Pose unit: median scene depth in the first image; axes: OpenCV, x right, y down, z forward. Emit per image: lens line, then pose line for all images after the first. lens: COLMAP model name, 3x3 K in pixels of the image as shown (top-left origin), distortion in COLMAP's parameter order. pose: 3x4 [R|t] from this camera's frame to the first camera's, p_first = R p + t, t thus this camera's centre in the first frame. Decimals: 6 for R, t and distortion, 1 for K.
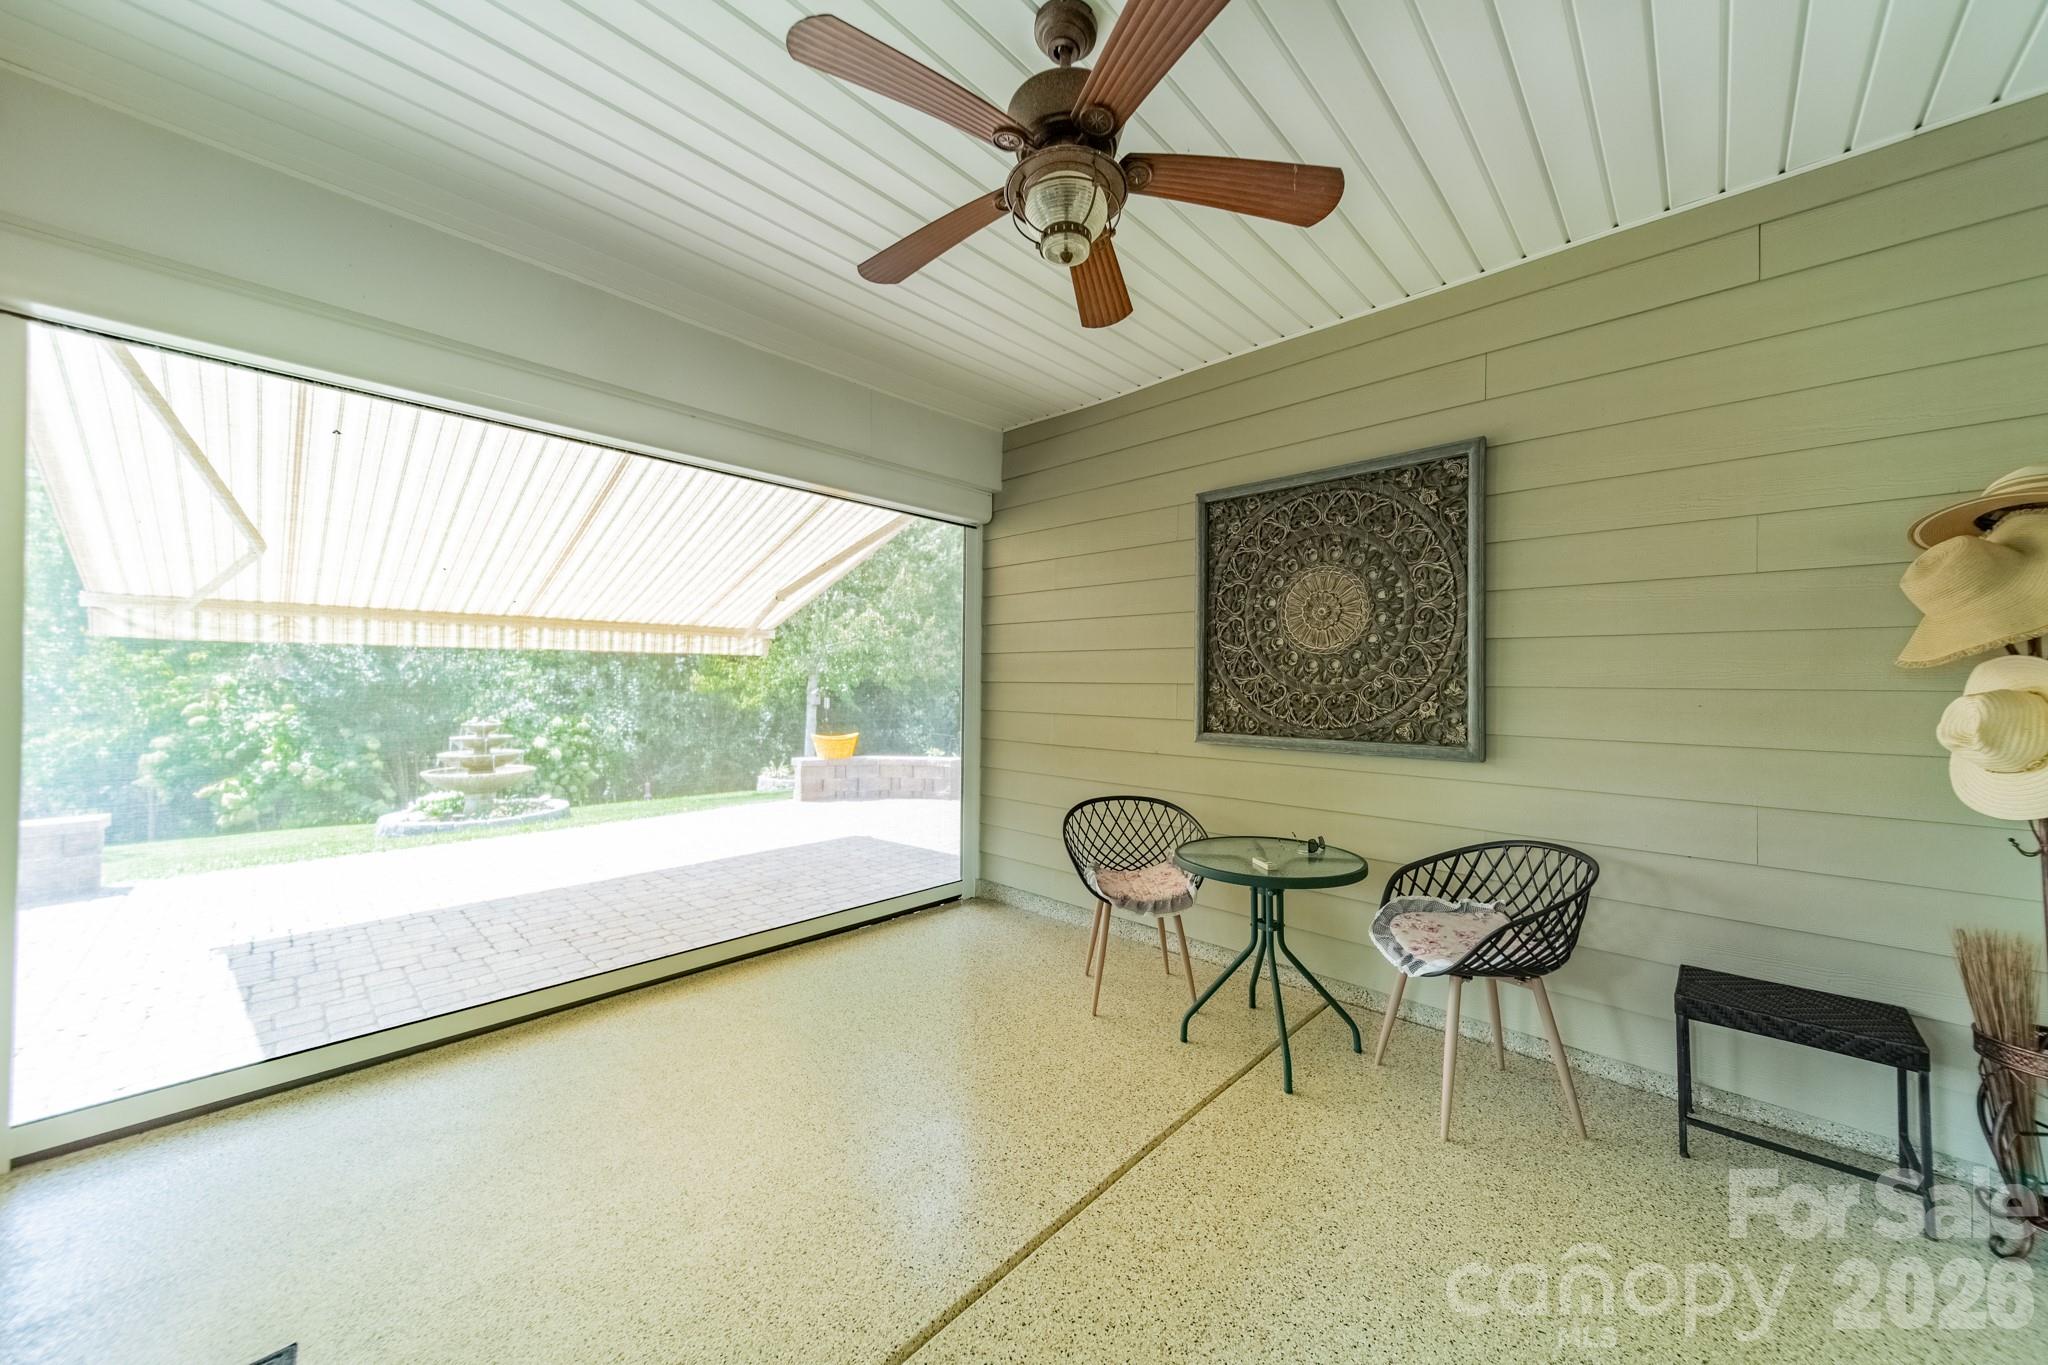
lens RADIAL K [[723.2, 0, 1031.6], [0, 723.2, 673.9], [0, 0, 1]] dist [0.008630, -0.000362]
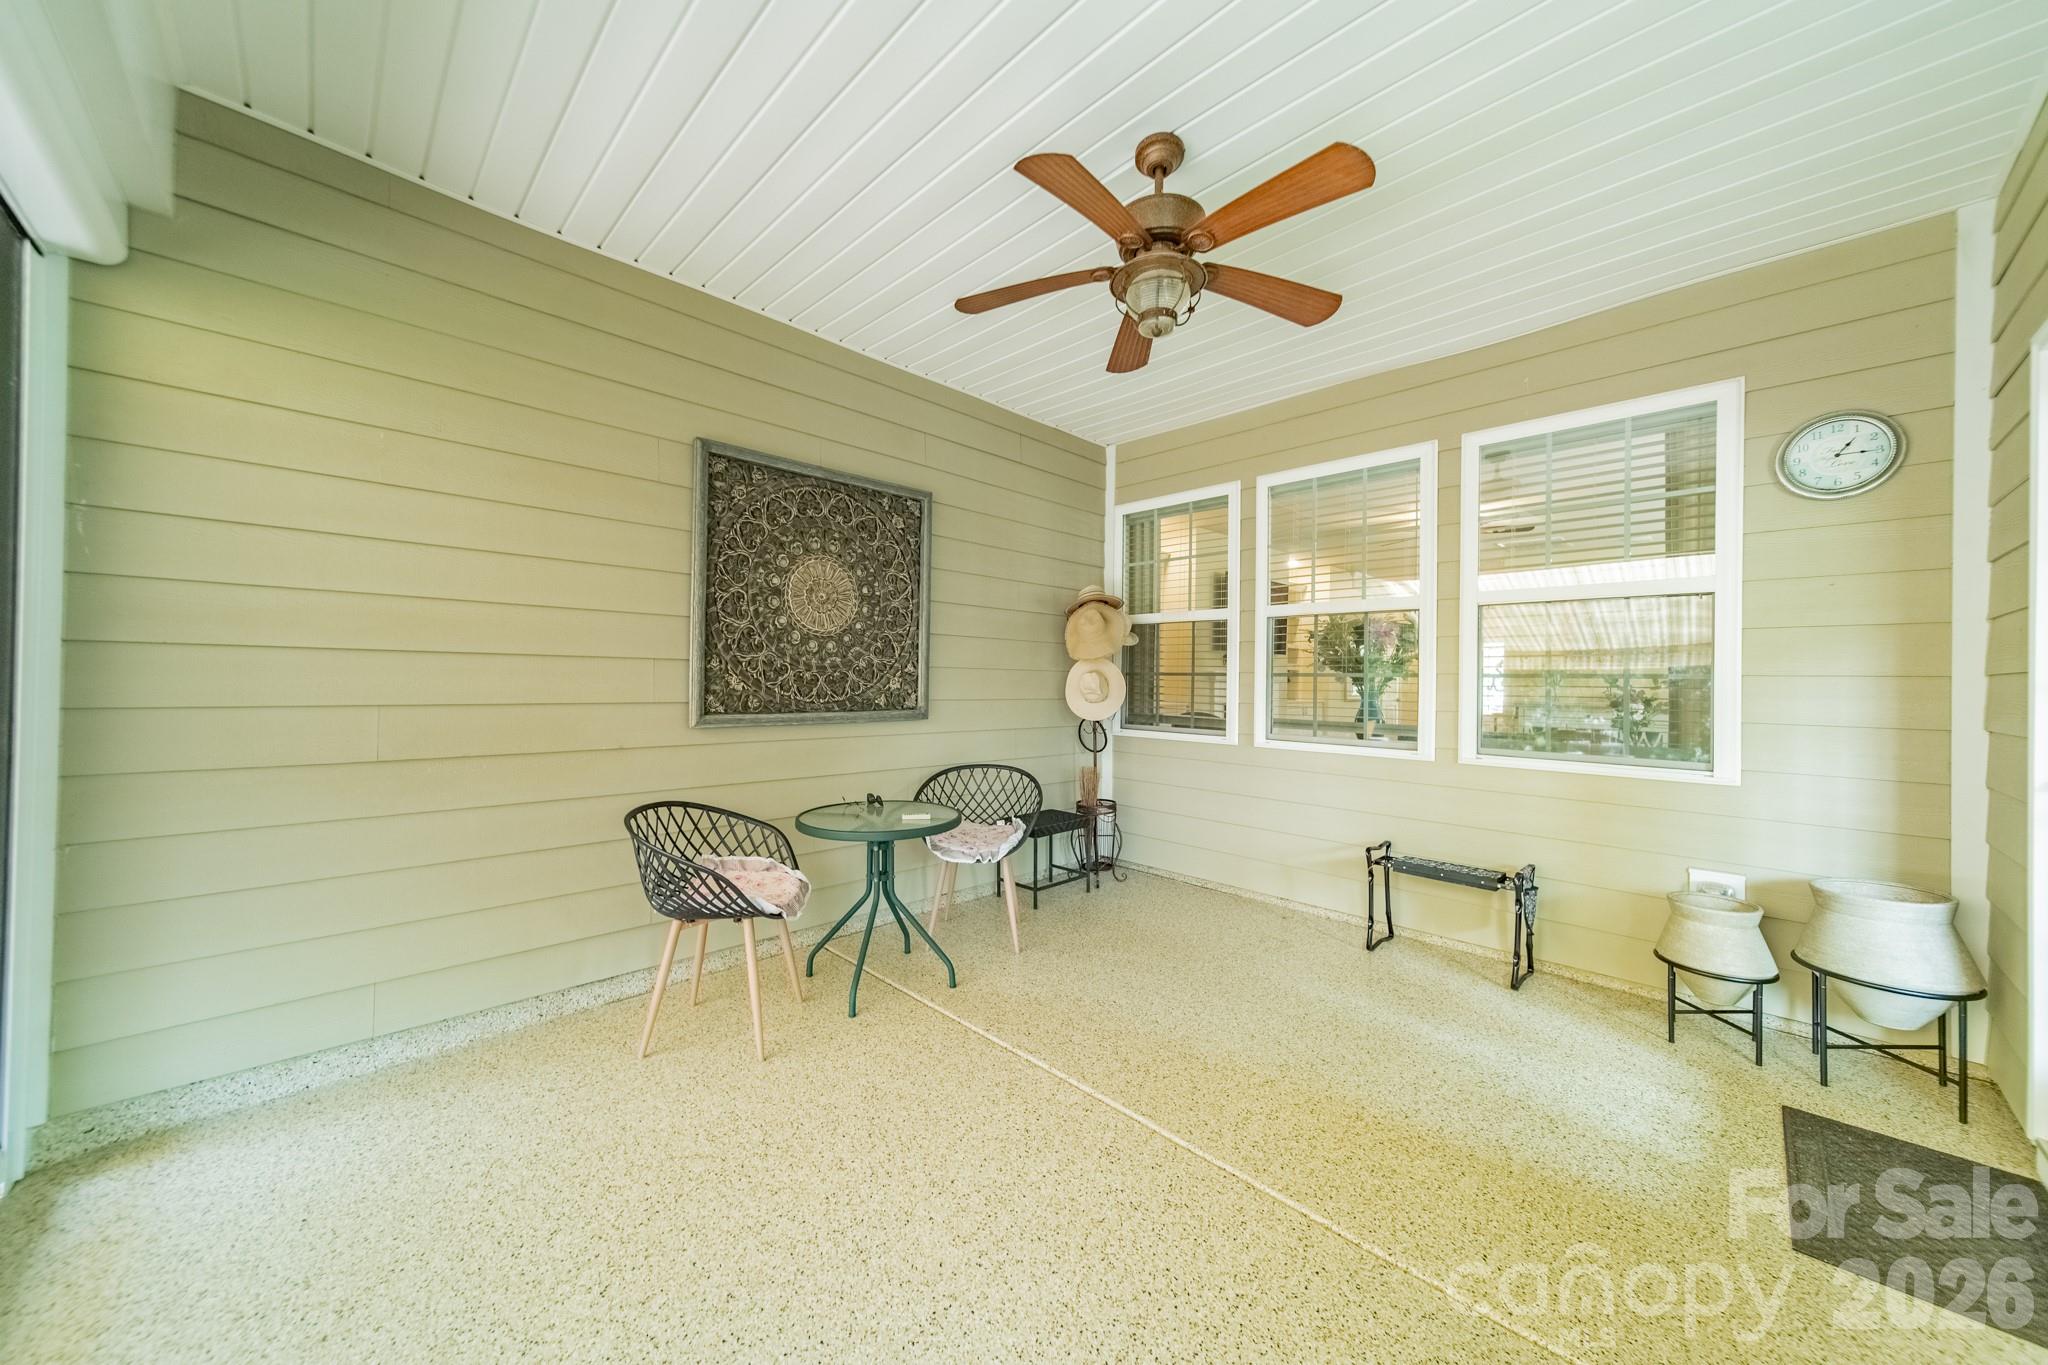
lens RADIAL K [[723.2, 0, 1024.6], [0, 723.2, 676.5], [0, 0, 1]] dist [0.008630, -0.000362]
pose [[0.030558, -0.009743, 0.999486, -0.694564], [-0.031328, 0.999452, 0.010701, 0.013748], [-0.999042, -0.031638, 0.030236, 0.655072]]
